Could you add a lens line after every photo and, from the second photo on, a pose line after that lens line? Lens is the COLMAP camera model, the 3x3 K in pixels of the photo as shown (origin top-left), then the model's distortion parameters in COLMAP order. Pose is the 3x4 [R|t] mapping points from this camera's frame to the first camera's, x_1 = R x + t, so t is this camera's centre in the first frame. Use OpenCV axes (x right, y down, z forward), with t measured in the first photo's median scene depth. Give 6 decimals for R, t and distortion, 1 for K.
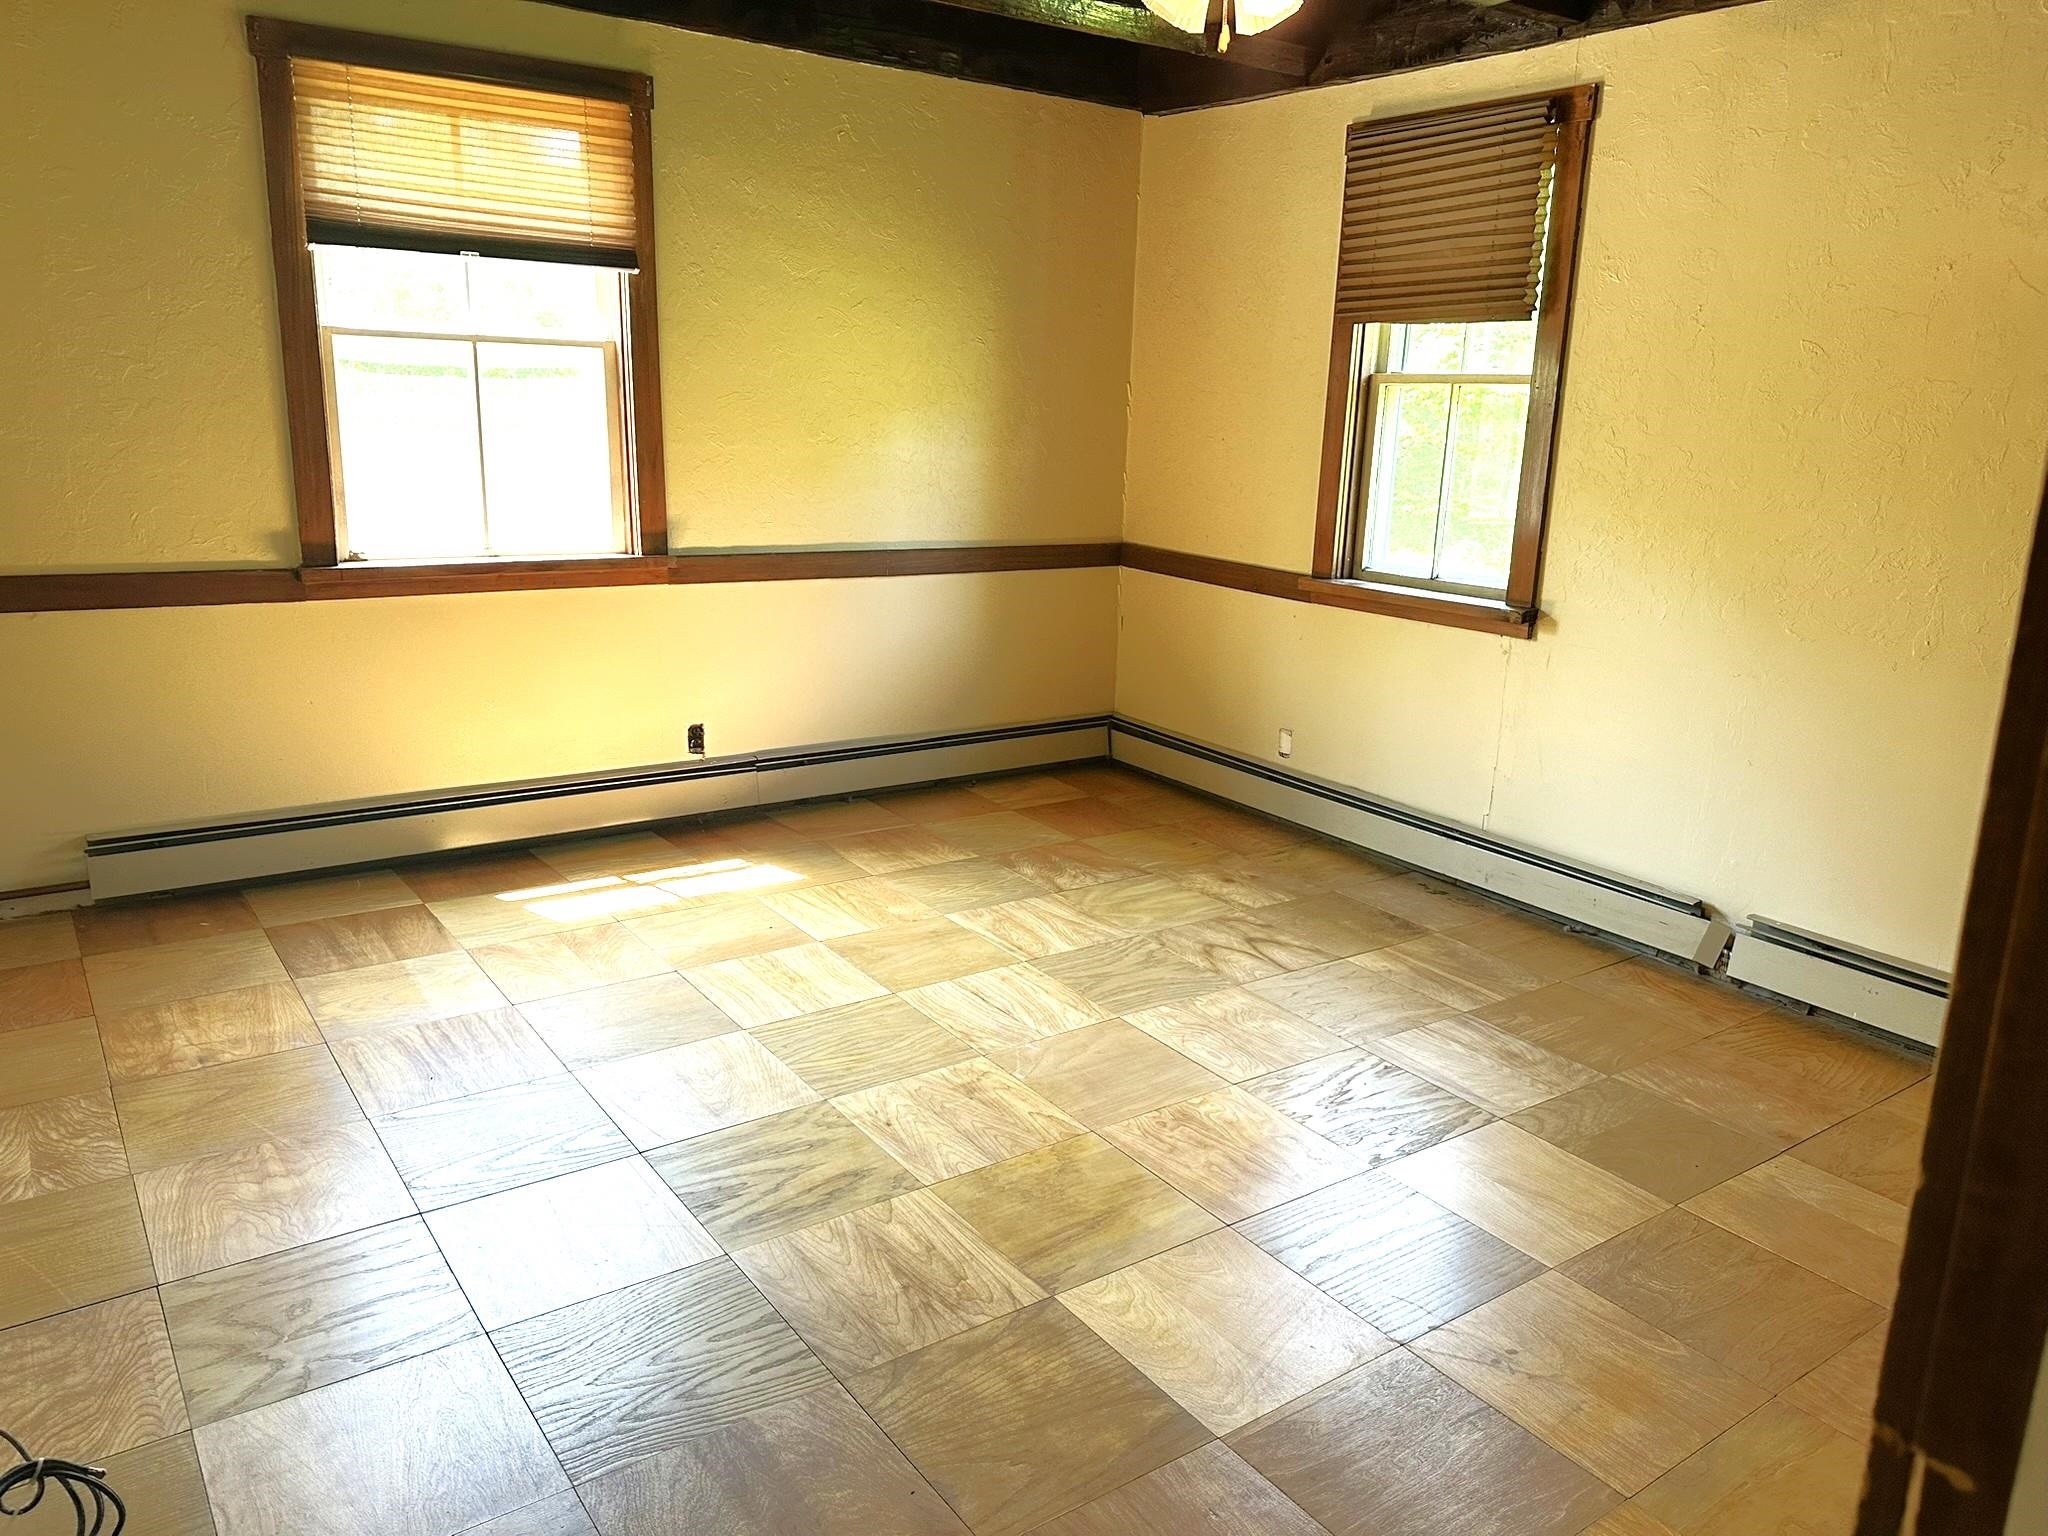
lens RADIAL K [[1427.3, 0, 1030.0], [0, 1427.3, 766.6], [0, 0, 1]] dist [0.006239, -0.003452]
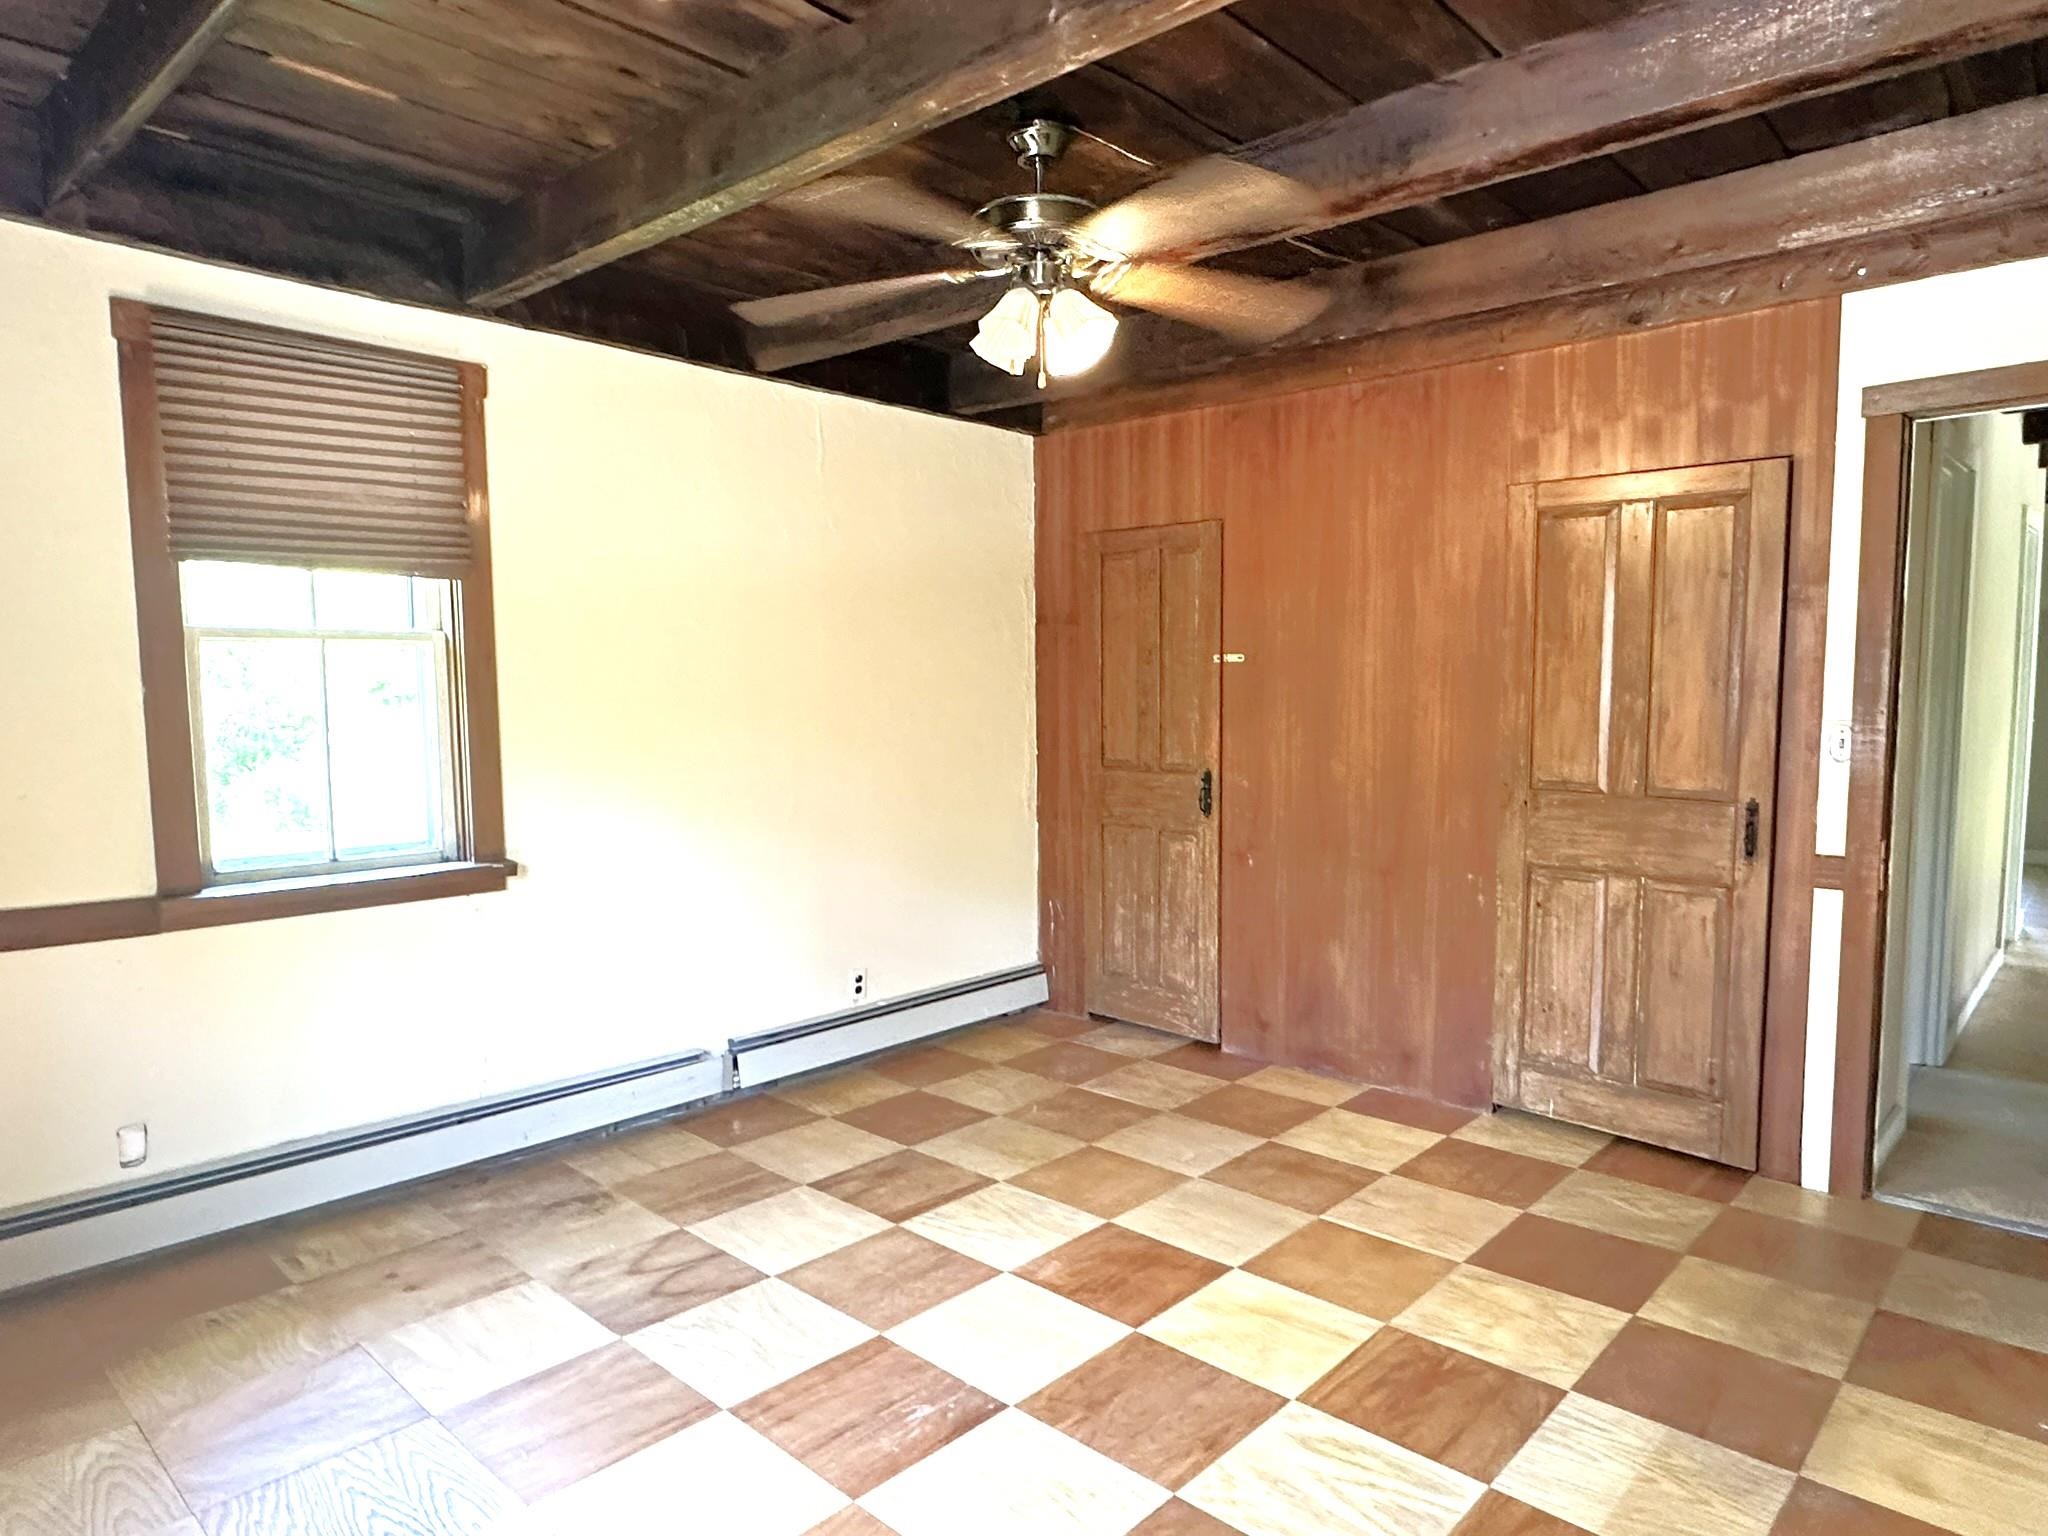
lens RADIAL K [[1245.6, 0, 1031.5], [0, 1245.6, 768.0], [0, 0, 1]] dist [0.001081, 0.000537]
pose [[-0.199708, -0.113271, 0.973286, -0.549912], [0.228949, 0.960406, 0.158750, -0.219189], [-0.952732, 0.254537, -0.165867, 0.751814]]
